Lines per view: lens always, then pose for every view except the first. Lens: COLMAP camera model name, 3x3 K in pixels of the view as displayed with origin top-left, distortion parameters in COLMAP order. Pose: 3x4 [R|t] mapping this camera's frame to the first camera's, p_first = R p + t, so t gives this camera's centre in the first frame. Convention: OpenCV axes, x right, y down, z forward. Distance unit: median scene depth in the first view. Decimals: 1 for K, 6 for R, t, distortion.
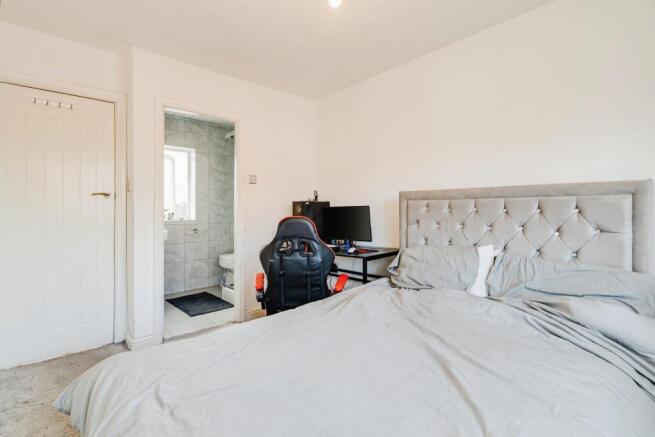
lens RADIAL K [[301.1, 0, 327.6], [0, 301.1, 210.3], [0, 0, 1]] dist [-0.000415, -0.000002]
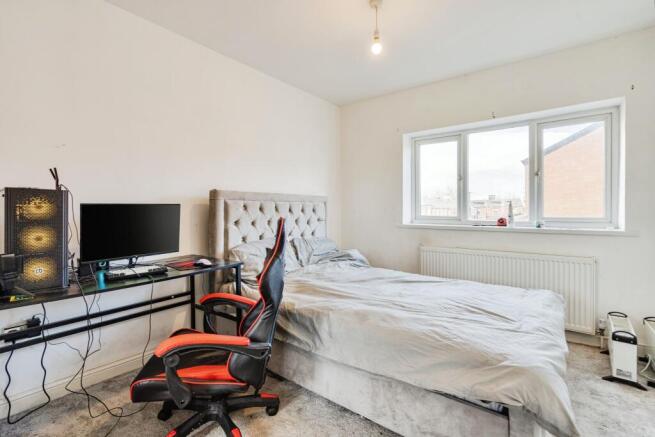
lens RADIAL K [[301.1, 0, 327.6], [0, 301.1, 210.3], [0, 0, 1]] dist [-0.000415, -0.000002]
pose [[-0.163293, -0.000934, 0.986577, -0.741080], [0.001071, 0.999999, 0.001124, 0.000093], [-0.986577, 0.001240, -0.163292, 0.830198]]
